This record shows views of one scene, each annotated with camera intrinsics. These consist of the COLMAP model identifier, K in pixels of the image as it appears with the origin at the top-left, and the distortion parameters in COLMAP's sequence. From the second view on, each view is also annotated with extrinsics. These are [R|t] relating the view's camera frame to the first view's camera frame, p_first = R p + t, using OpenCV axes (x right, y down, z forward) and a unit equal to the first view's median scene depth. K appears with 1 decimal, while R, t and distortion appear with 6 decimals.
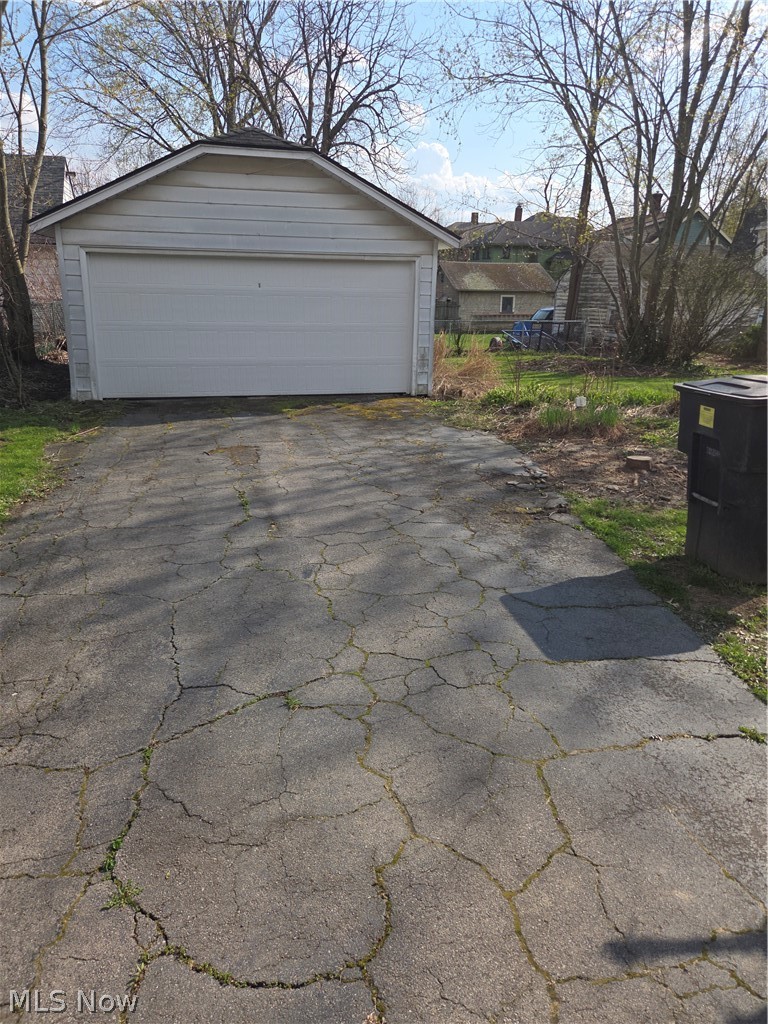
lens RADIAL K [[685.6, 0, 383.0], [0, 685.6, 515.0], [0, 0, 1]] dist [0.070082, -0.058253]
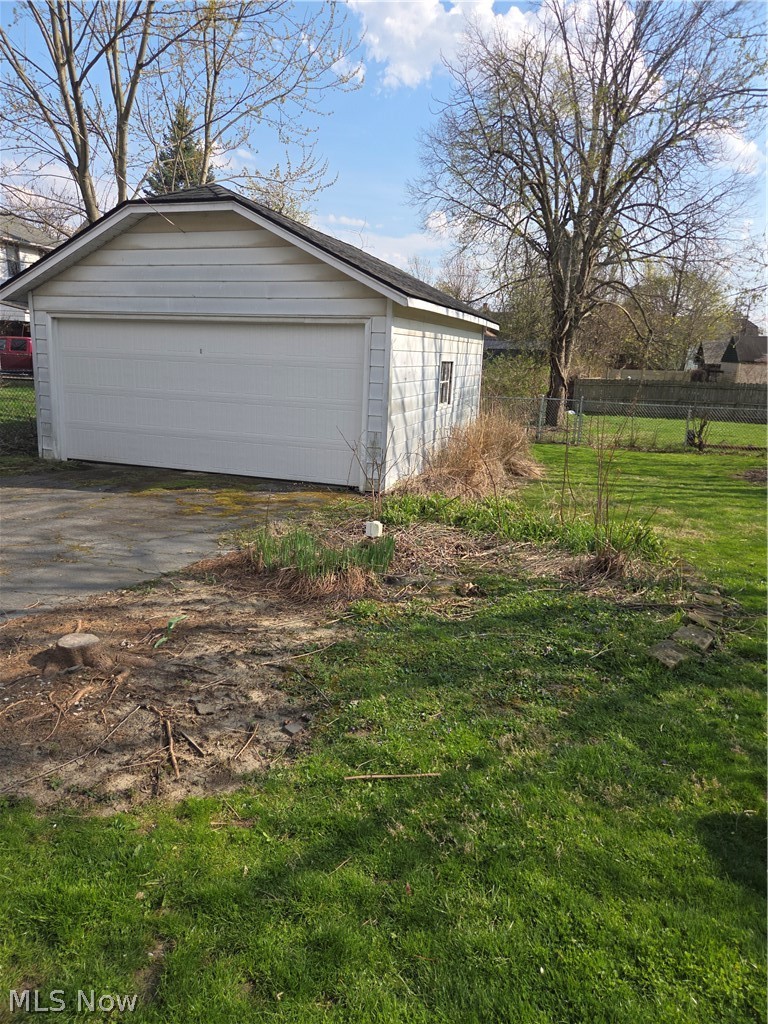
lens RADIAL K [[685.6, 0, 388.5], [0, 685.6, 510.7], [0, 0, 1]] dist [0.070082, -0.058253]
pose [[0.832214, 0.133241, -0.538207, 0.533746], [-0.192516, 0.979744, -0.055131, -0.127086], [0.519960, 0.149494, 0.841007, 0.404749]]
